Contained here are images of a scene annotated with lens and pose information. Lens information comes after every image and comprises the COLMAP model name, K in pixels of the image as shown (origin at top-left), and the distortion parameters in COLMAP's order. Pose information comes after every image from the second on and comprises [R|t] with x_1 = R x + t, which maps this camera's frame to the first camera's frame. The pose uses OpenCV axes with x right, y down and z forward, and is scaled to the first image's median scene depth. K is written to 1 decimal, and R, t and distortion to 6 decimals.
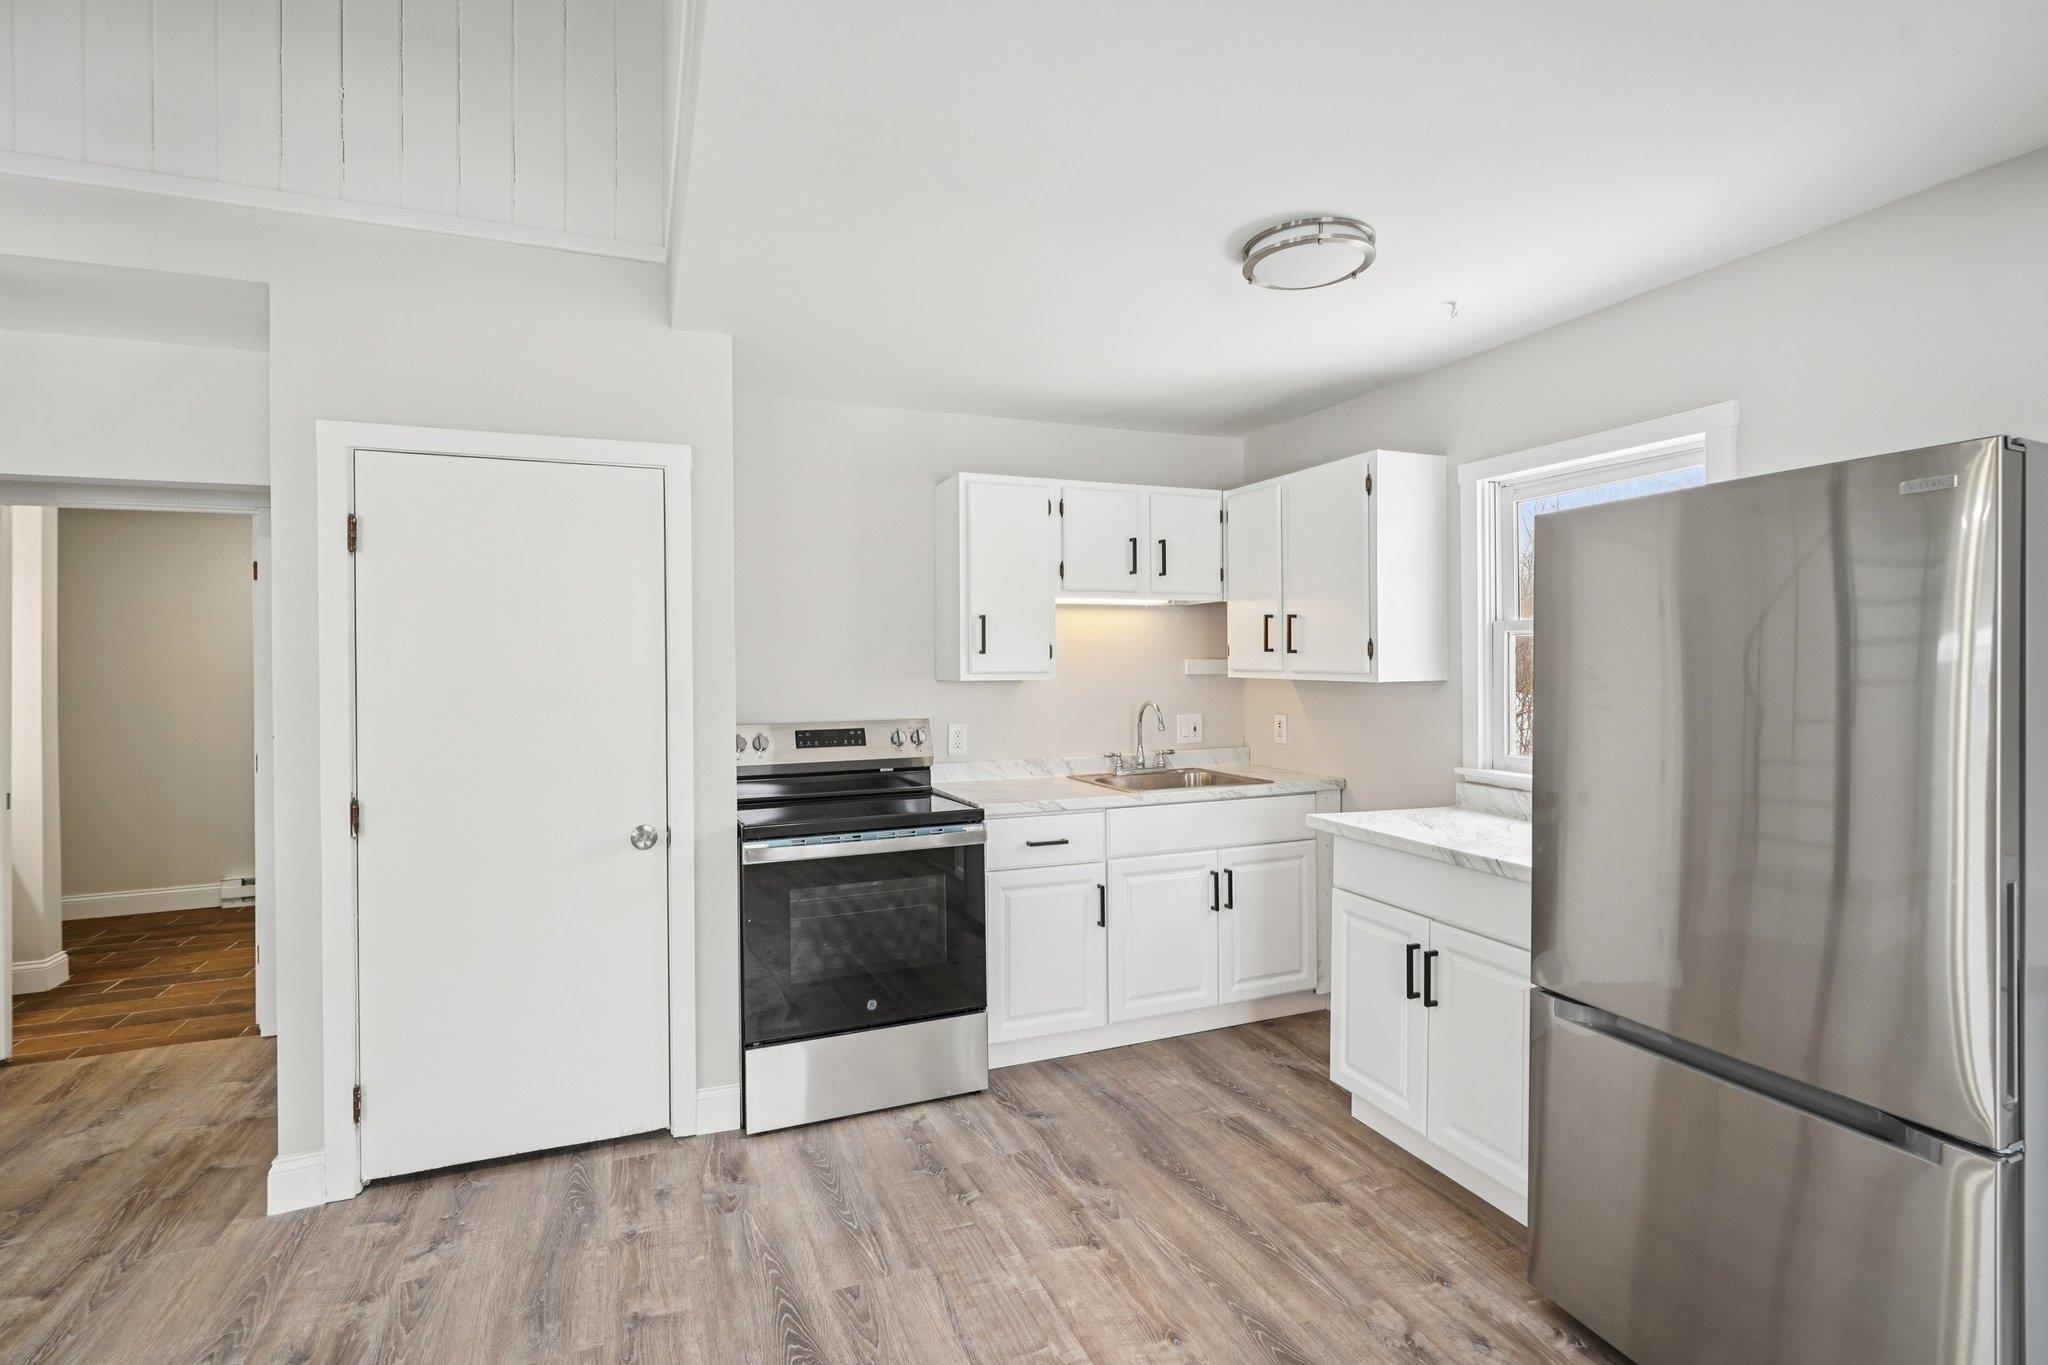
lens RADIAL K [[949.7, 0, 1014.8], [0, 949.7, 663.7], [0, 0, 1]] dist [0.001286, 0.000302]
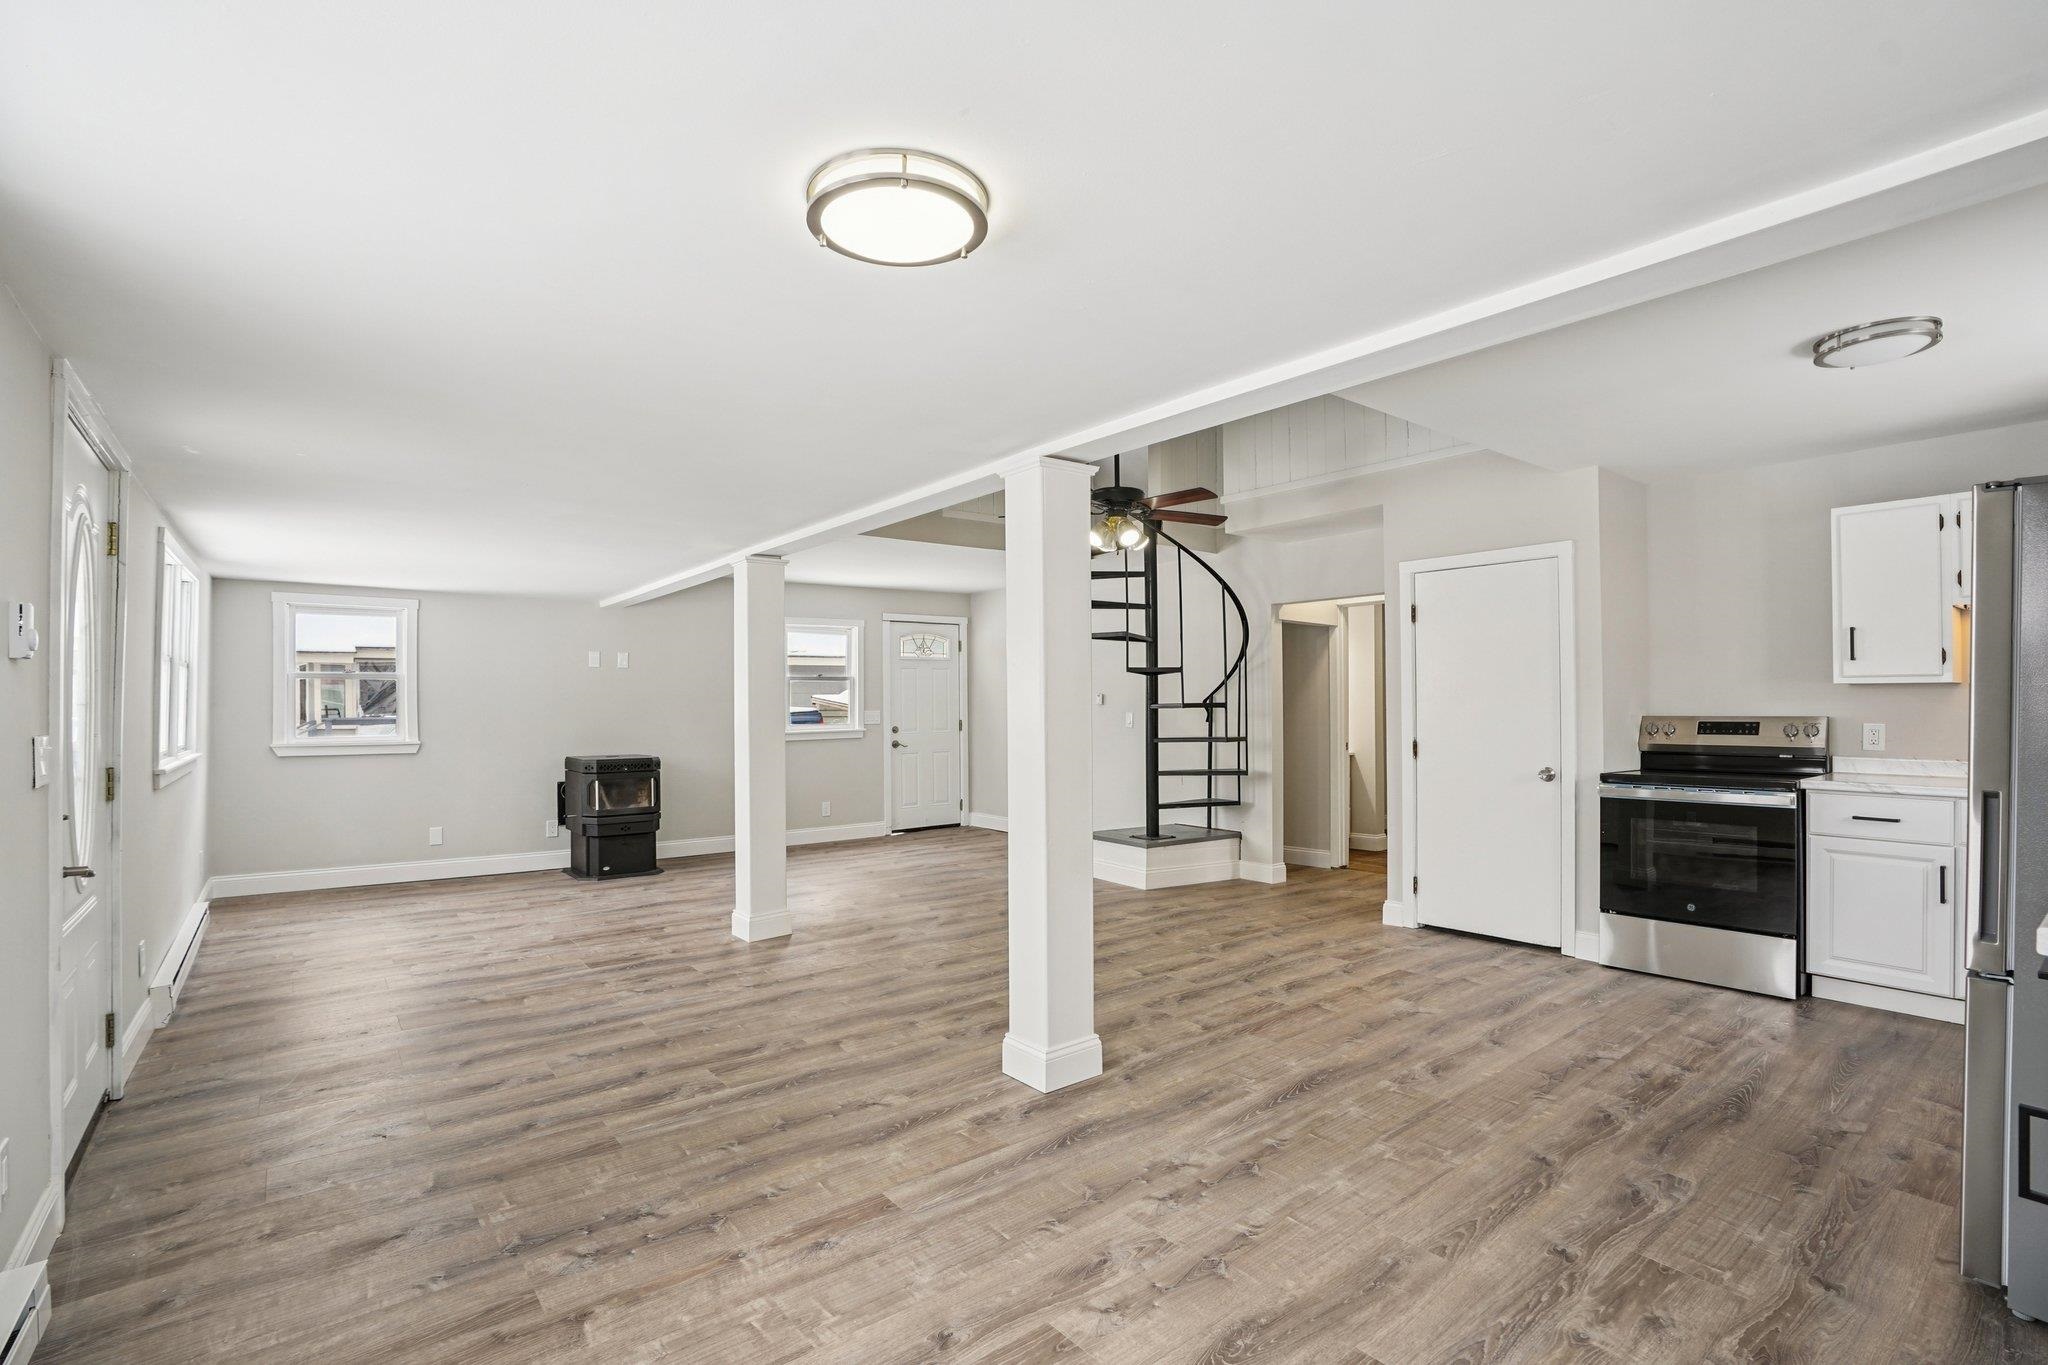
lens RADIAL K [[952.5, 0, 1014.1], [0, 952.5, 687.1], [0, 0, 1]] dist [-0.069591, 0.027785]
pose [[0.282891, -0.010599, -0.959094, 0.928975], [0.002531, 0.999944, -0.010304, 0.039311], [0.959149, 0.000487, 0.282901, -0.386931]]
